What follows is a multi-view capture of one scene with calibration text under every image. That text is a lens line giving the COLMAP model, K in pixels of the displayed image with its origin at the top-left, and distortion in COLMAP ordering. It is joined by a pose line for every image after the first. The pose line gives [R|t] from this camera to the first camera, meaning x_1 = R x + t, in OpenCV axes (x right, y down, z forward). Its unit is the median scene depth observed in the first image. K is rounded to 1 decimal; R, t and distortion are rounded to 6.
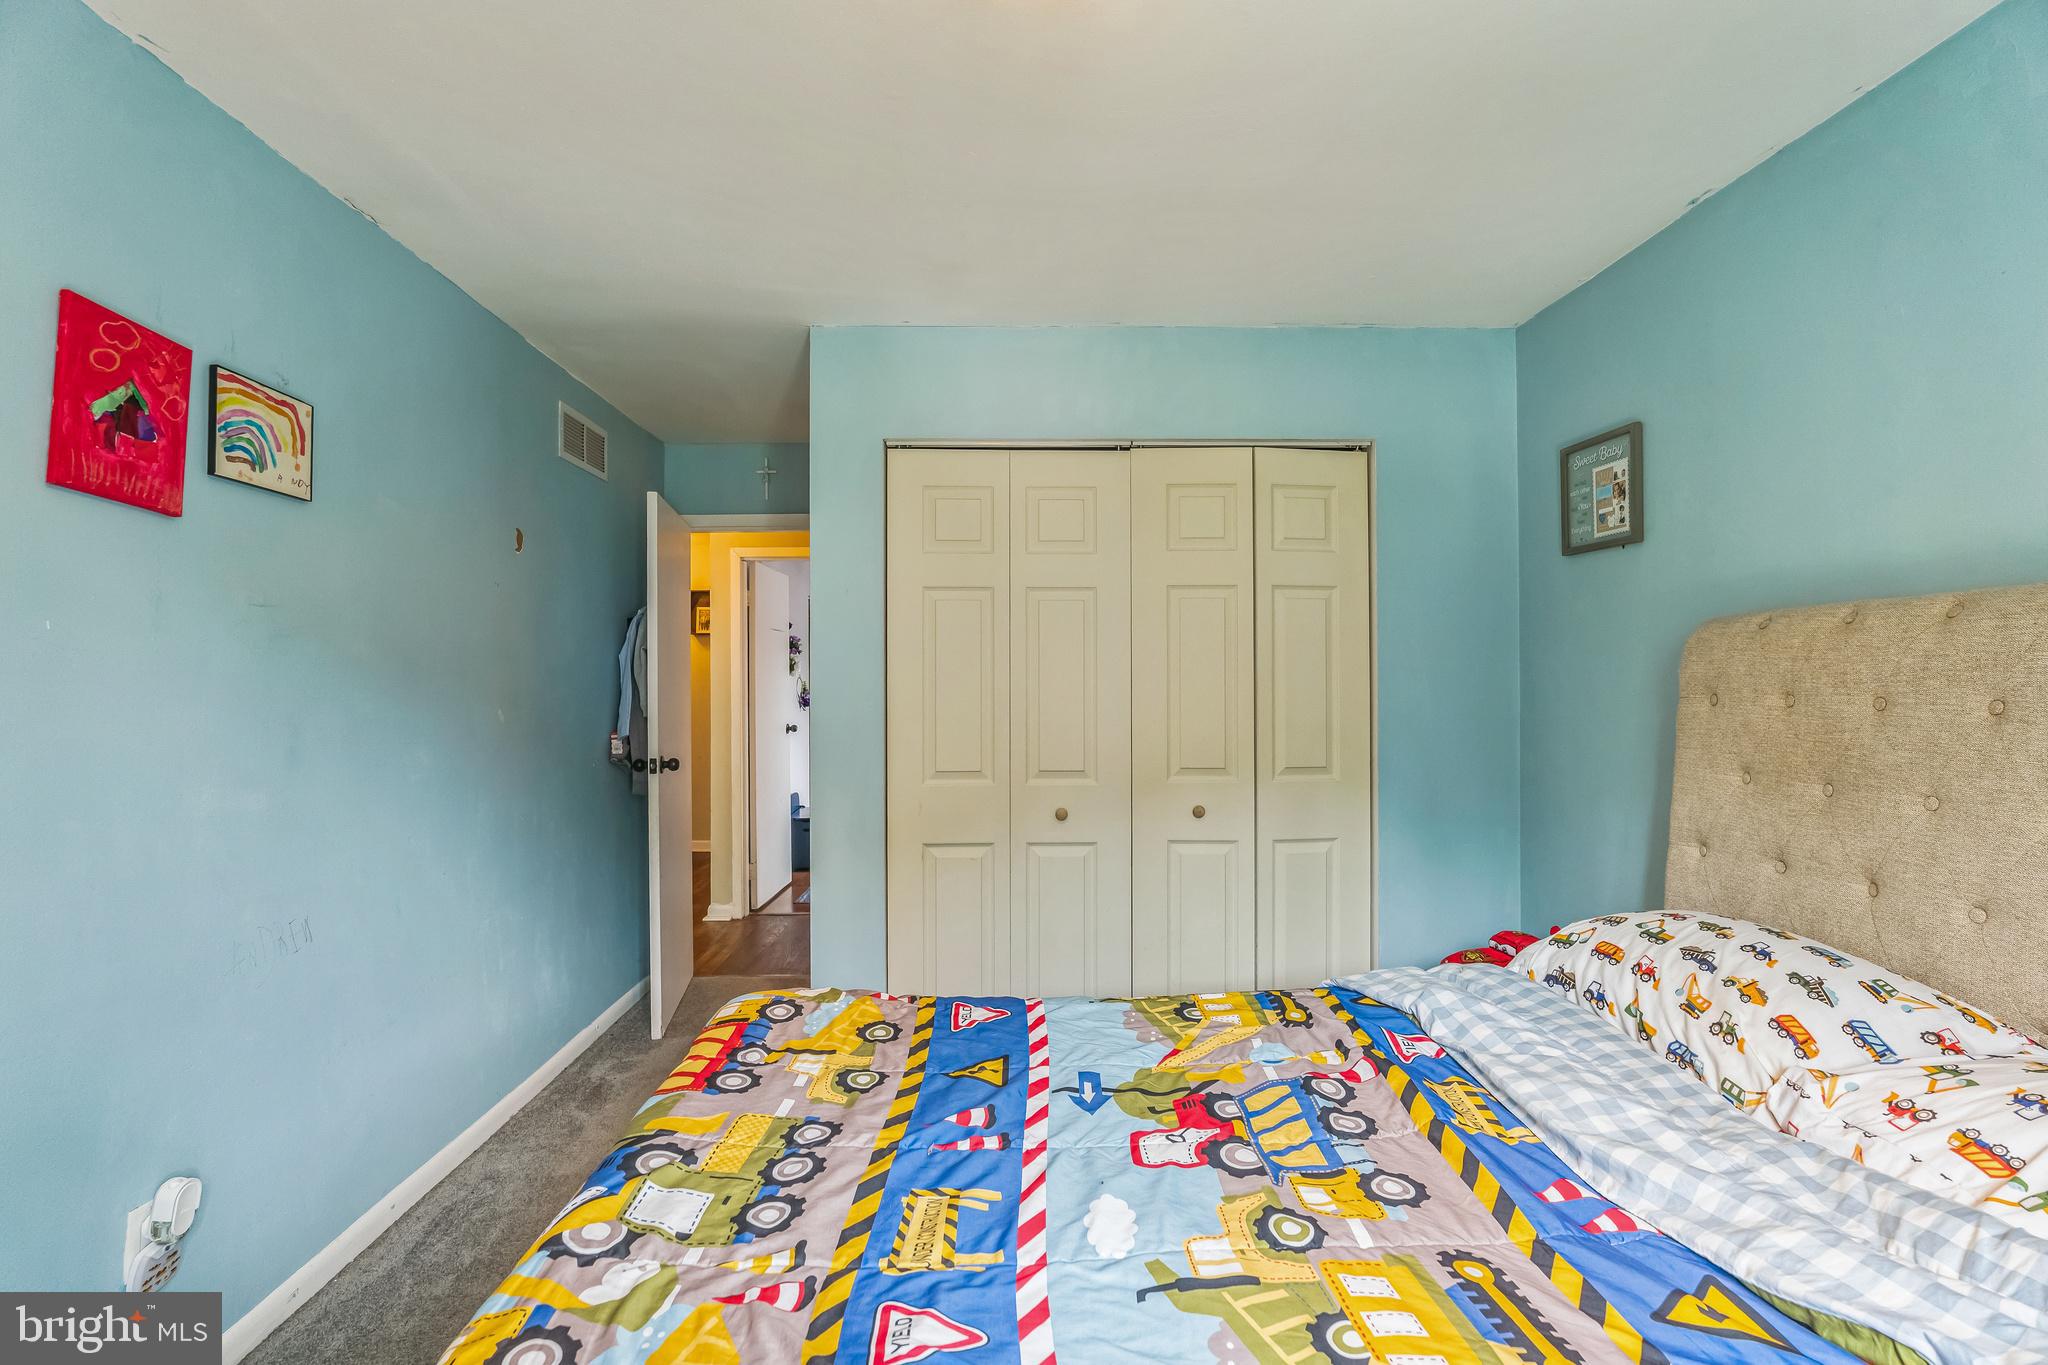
lens RADIAL K [[941.7, 0, 1016.4], [0, 941.7, 686.0], [0, 0, 1]] dist [-0.025191, 0.000646]
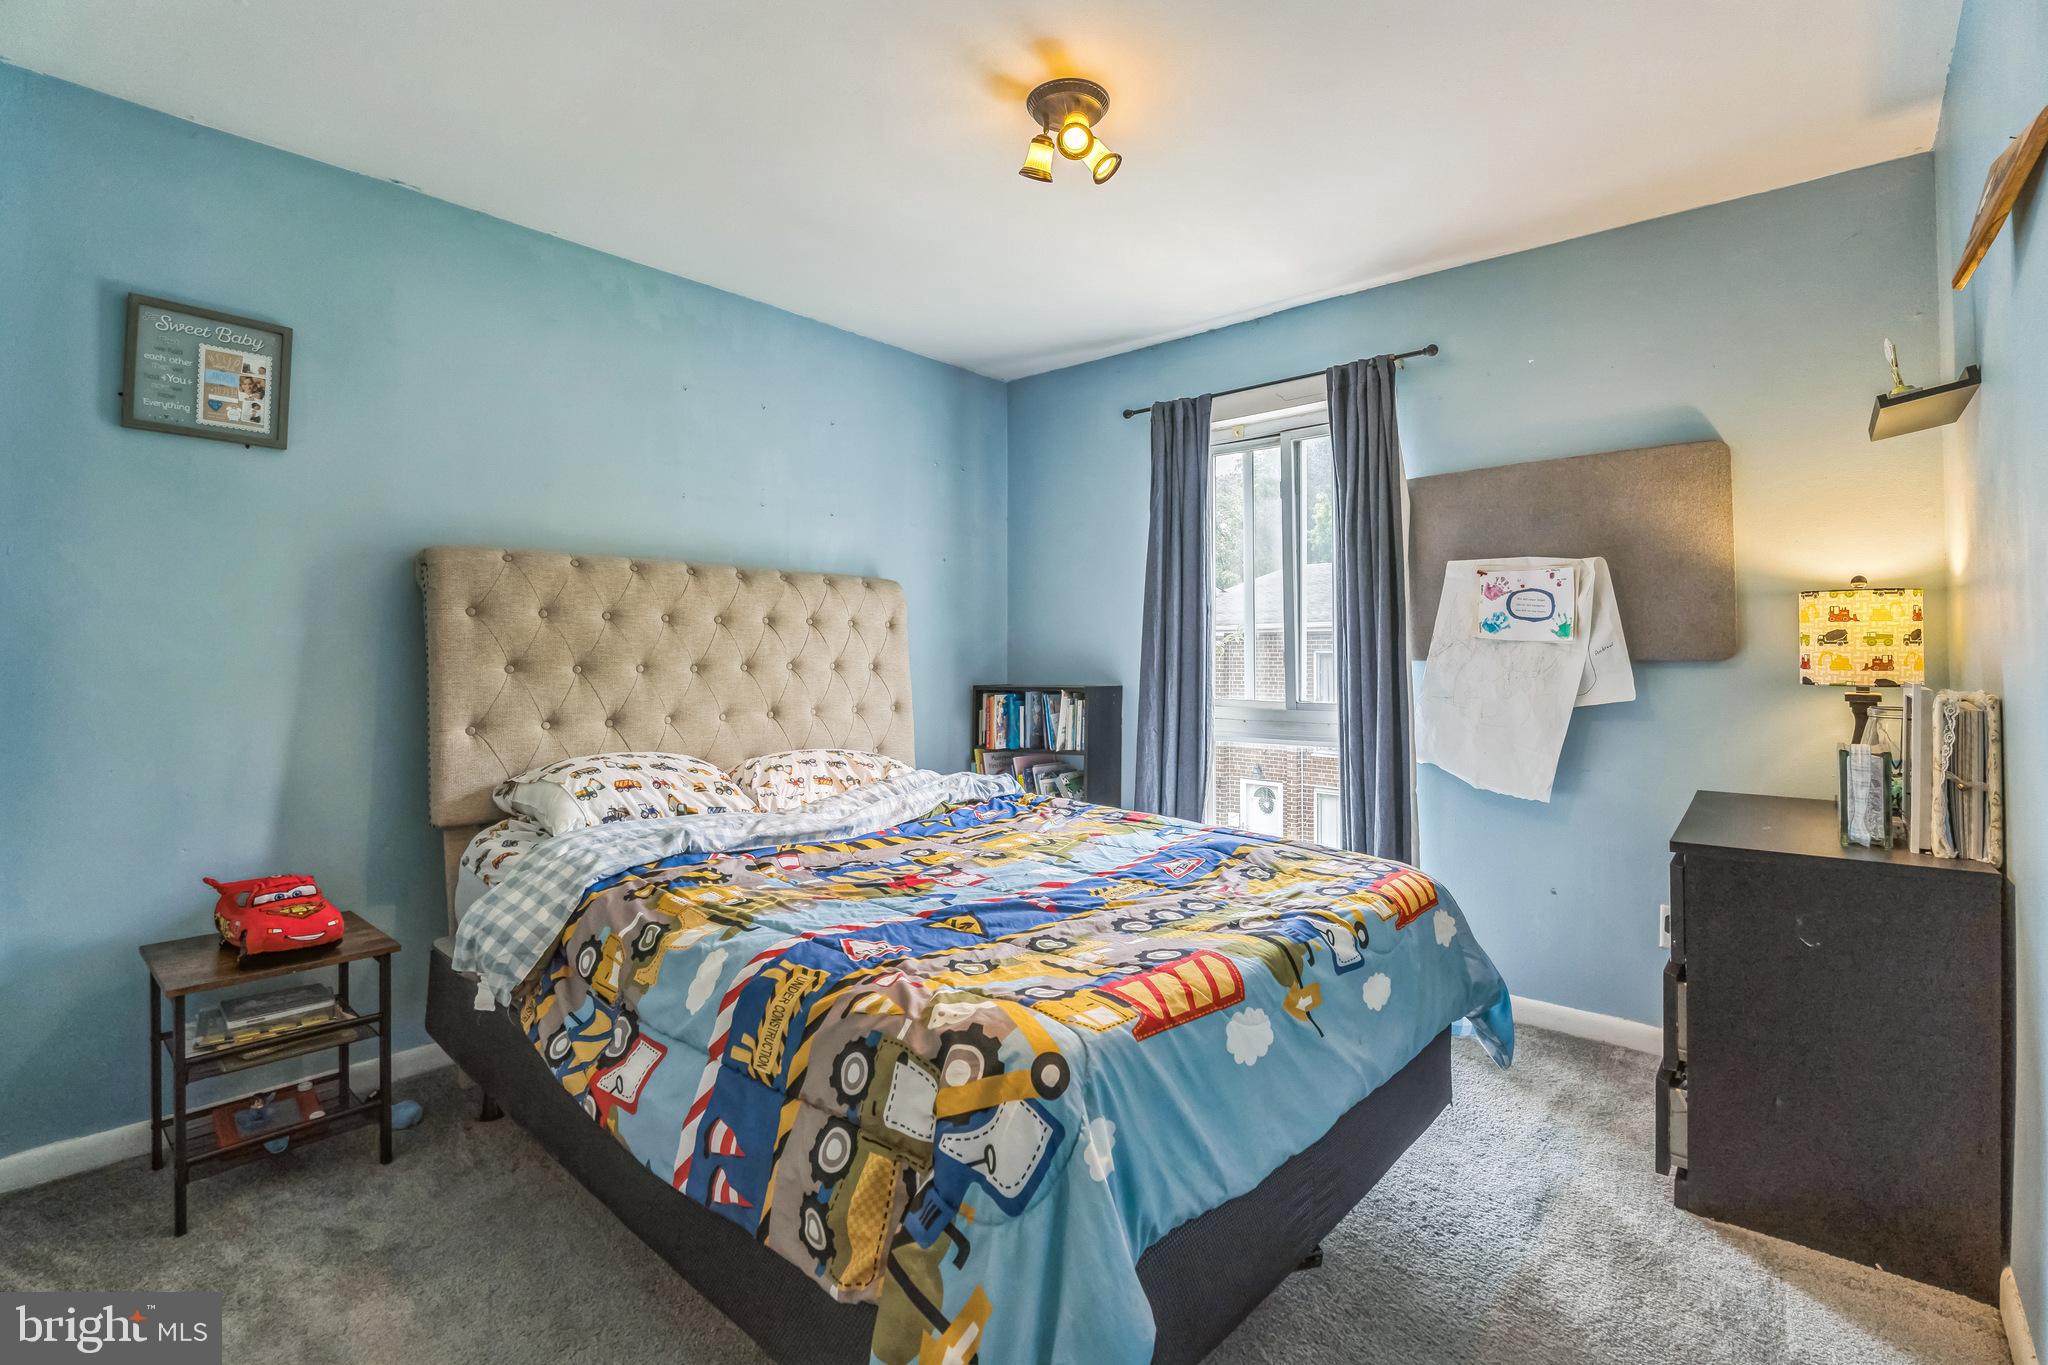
lens RADIAL K [[924.7, 0, 1027.2], [0, 924.7, 656.3], [0, 0, 1]] dist [-0.030982, 0.007468]
pose [[-0.719553, 0.008488, 0.694385, -0.540935], [0.008078, 0.999960, -0.003852, 0.071097], [-0.694390, 0.002838, -0.719593, 1.114062]]
